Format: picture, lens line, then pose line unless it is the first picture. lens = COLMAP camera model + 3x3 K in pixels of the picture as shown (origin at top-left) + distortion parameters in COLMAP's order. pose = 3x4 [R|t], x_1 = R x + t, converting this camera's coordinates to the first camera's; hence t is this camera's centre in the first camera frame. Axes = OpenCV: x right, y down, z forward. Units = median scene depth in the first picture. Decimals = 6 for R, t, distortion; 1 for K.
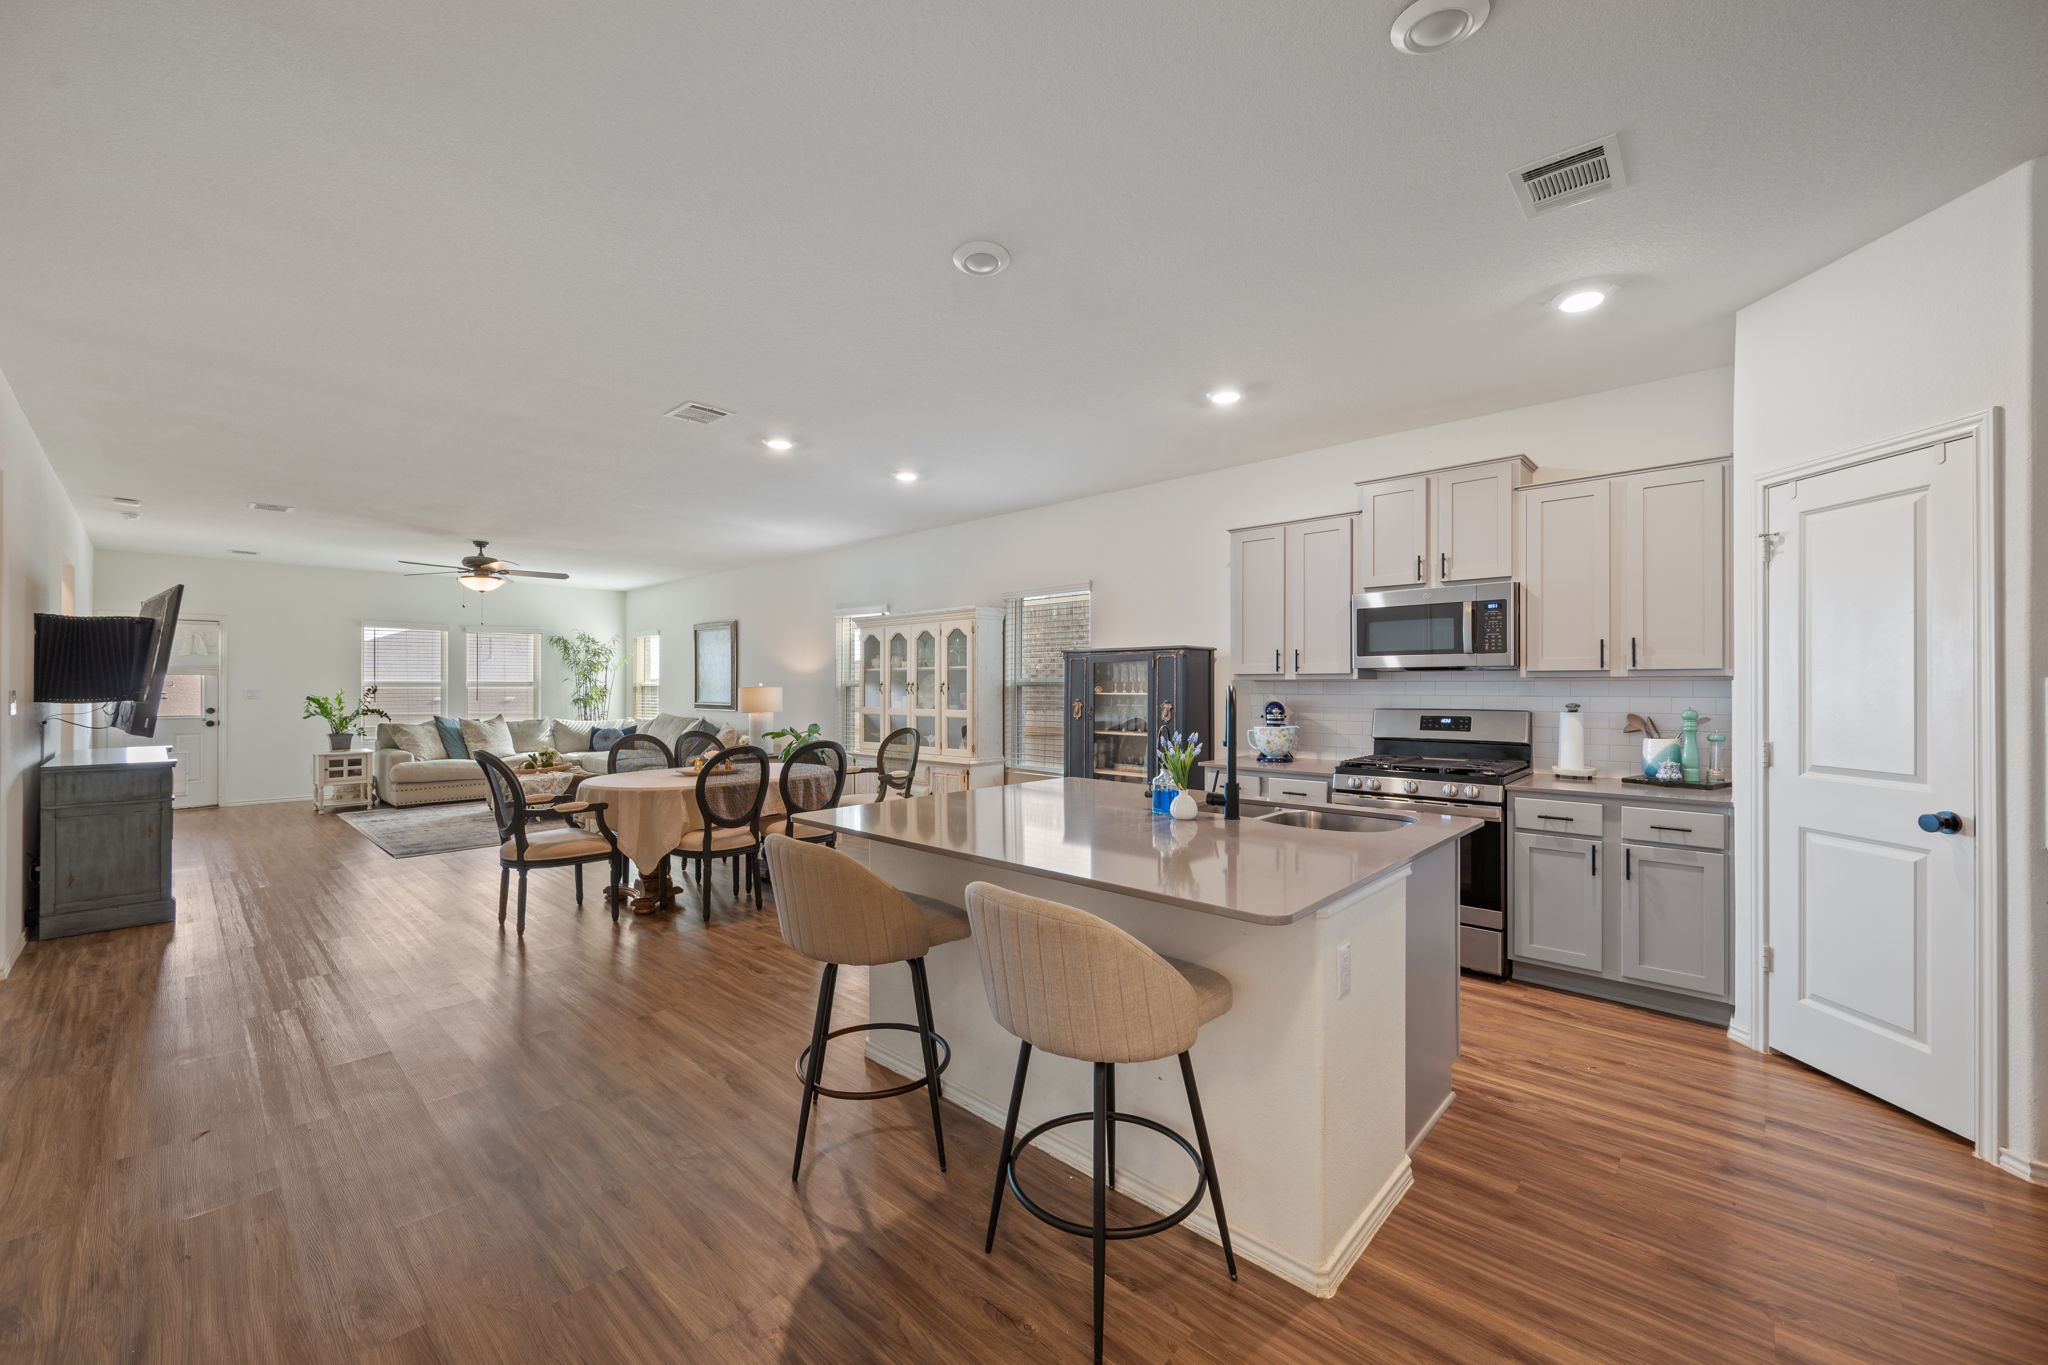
lens RADIAL K [[797.0, 0, 1025.2], [0, 797.0, 685.5], [0, 0, 1]] dist [-0.001776, -0.000107]
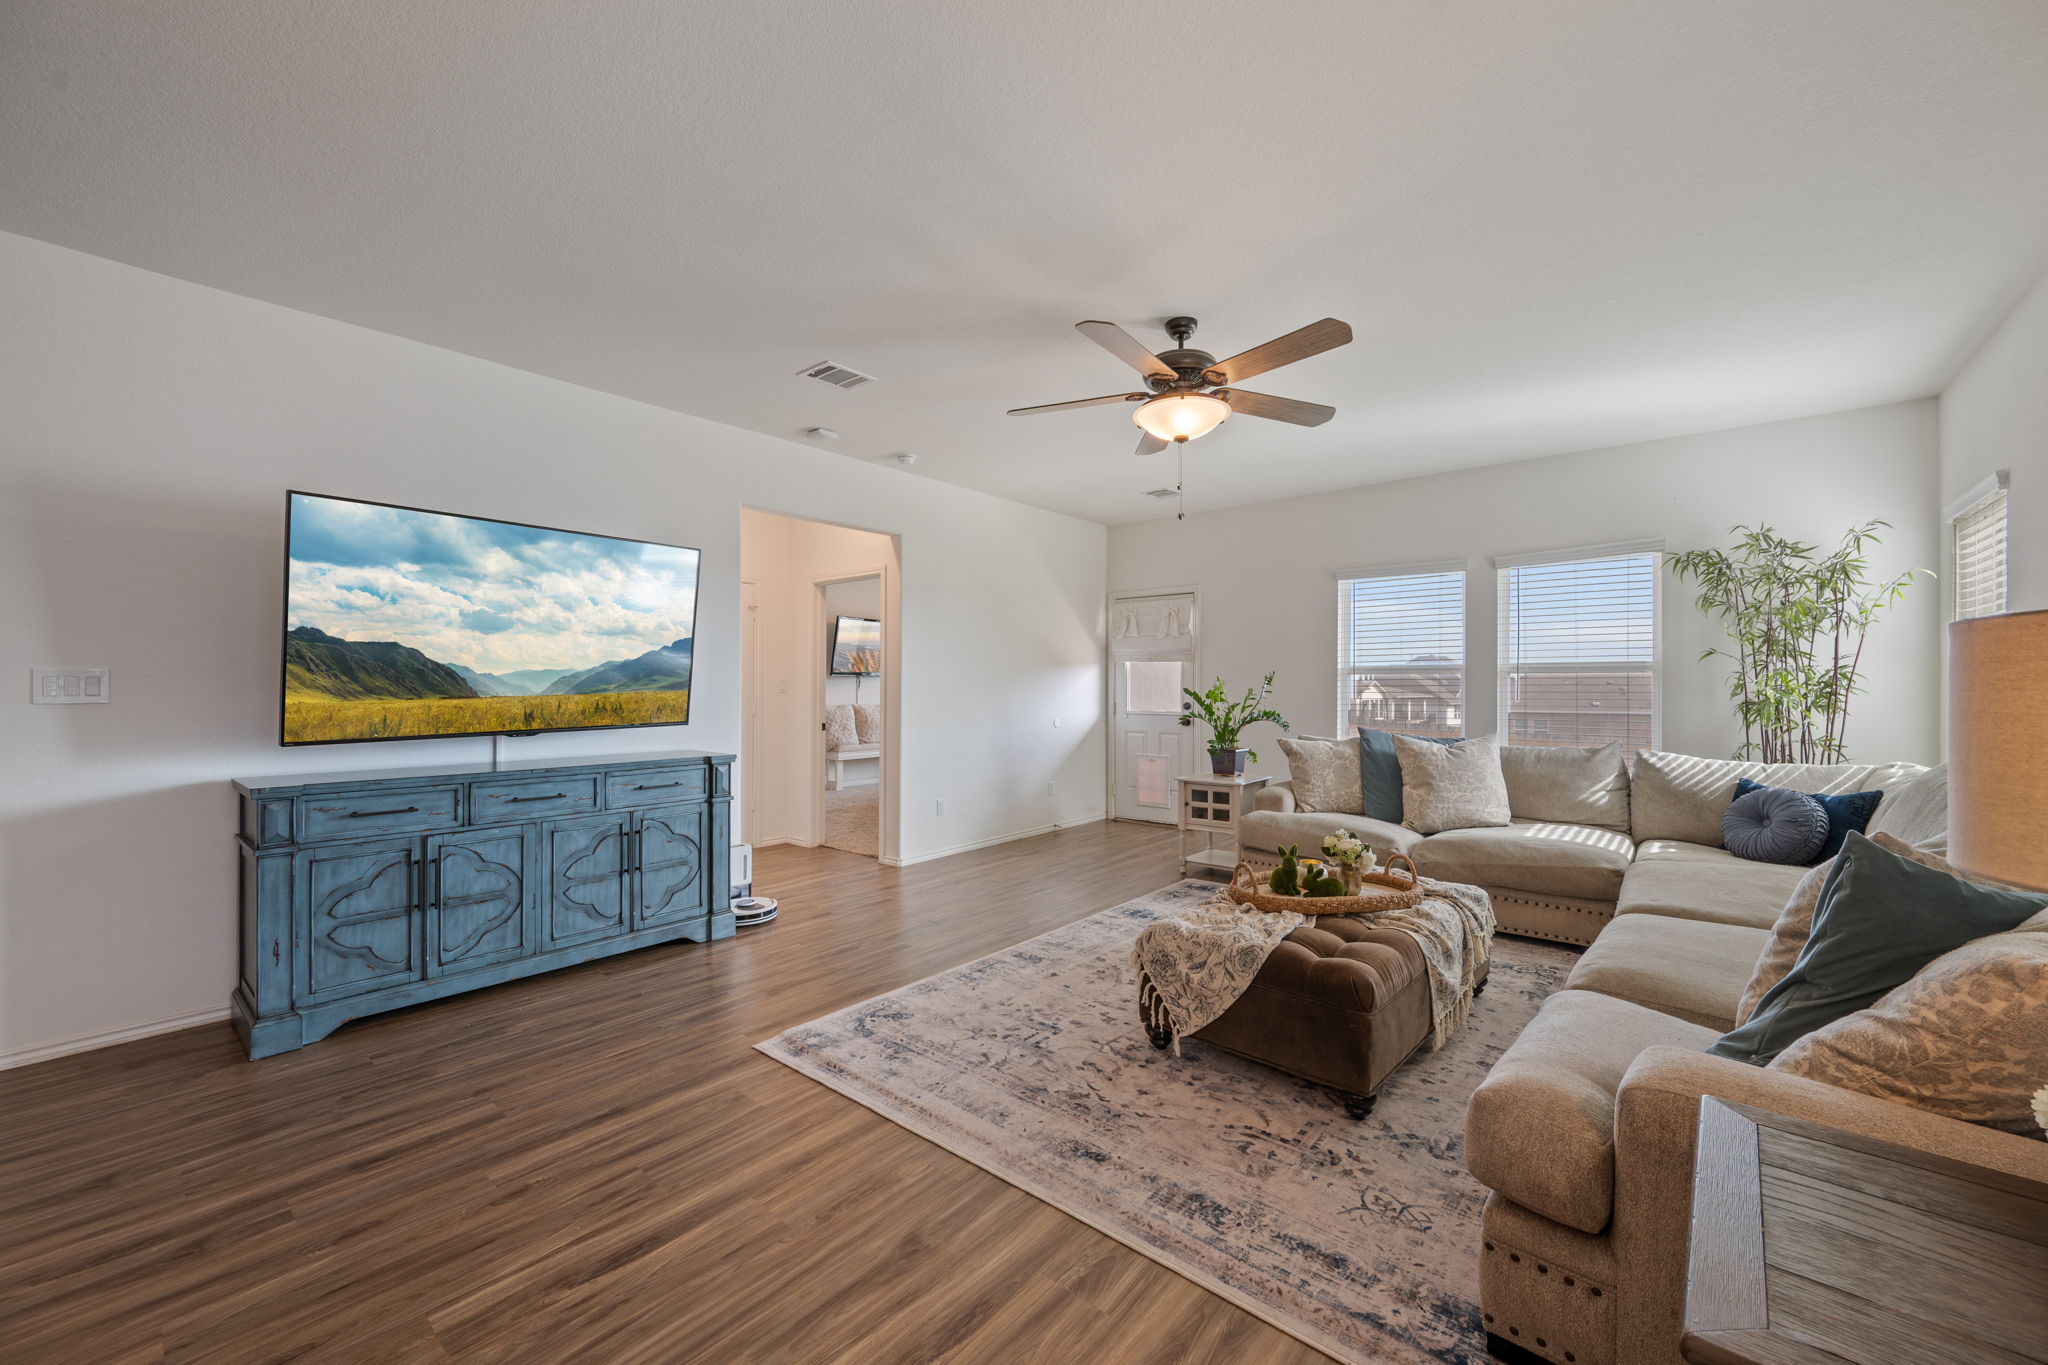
lens RADIAL K [[797.0, 0, 1025.2], [0, 797.0, 685.5], [0, 0, 1]] dist [-0.001776, -0.000107]
pose [[0.045343, 0.000875, -0.998971, -0.267682], [0.001049, 0.999999, 0.000924, 0.011553], [0.998971, -0.001090, 0.045342, 0.900457]]
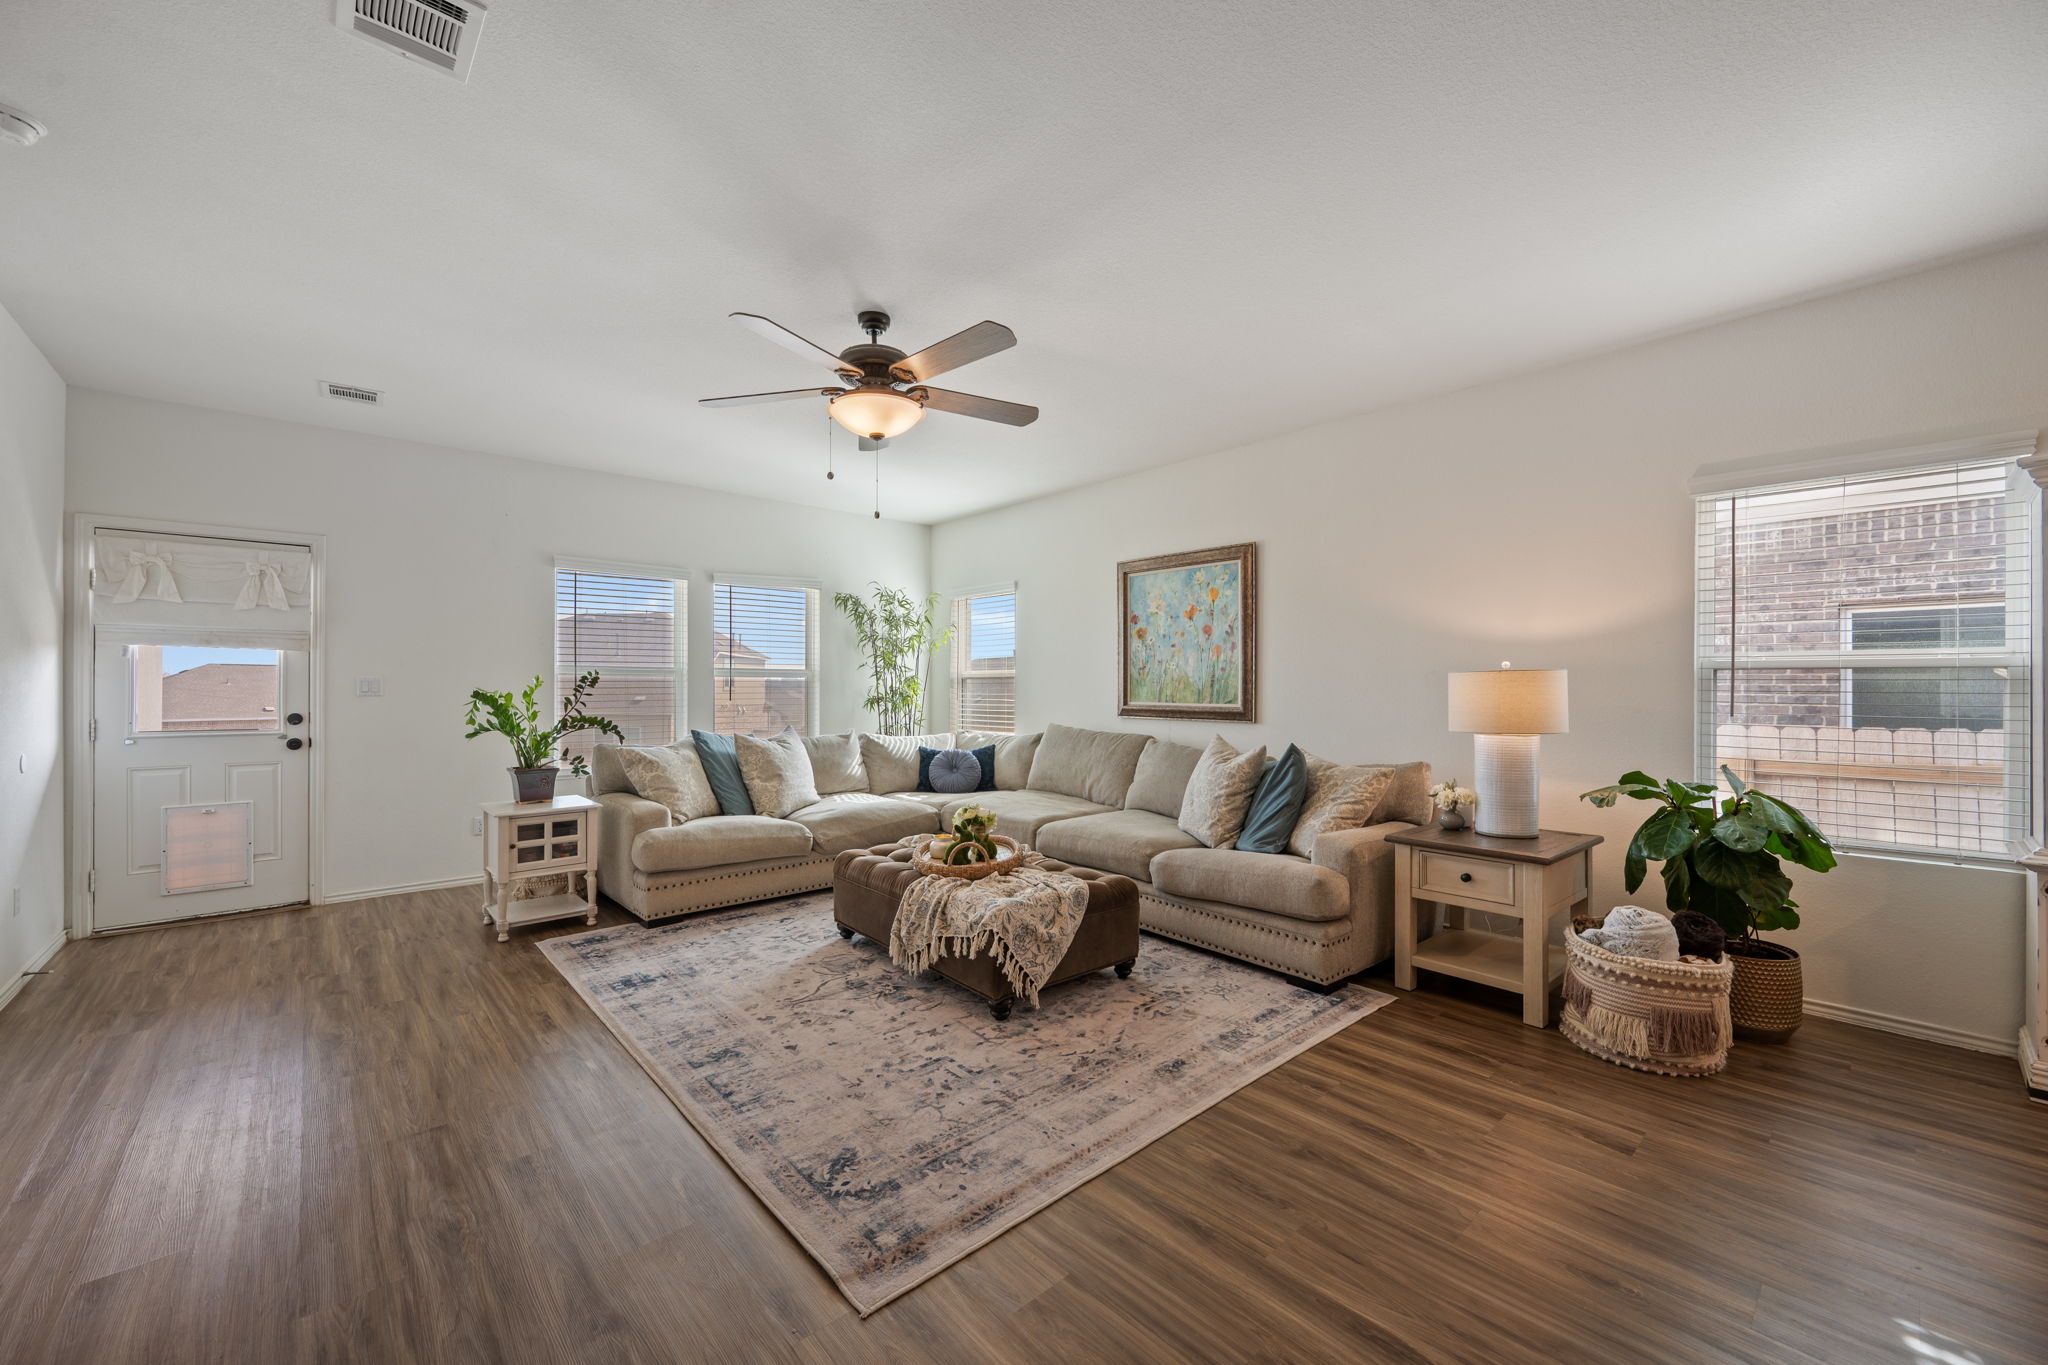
lens RADIAL K [[797.0, 0, 1025.2], [0, 797.0, 685.5], [0, 0, 1]] dist [-0.001776, -0.000107]
pose [[0.995873, 0.000011, -0.090763, -0.569630], [-0.000298, 0.999995, -0.003149, 0.012729], [0.090762, 0.003163, 0.995868, 0.595600]]
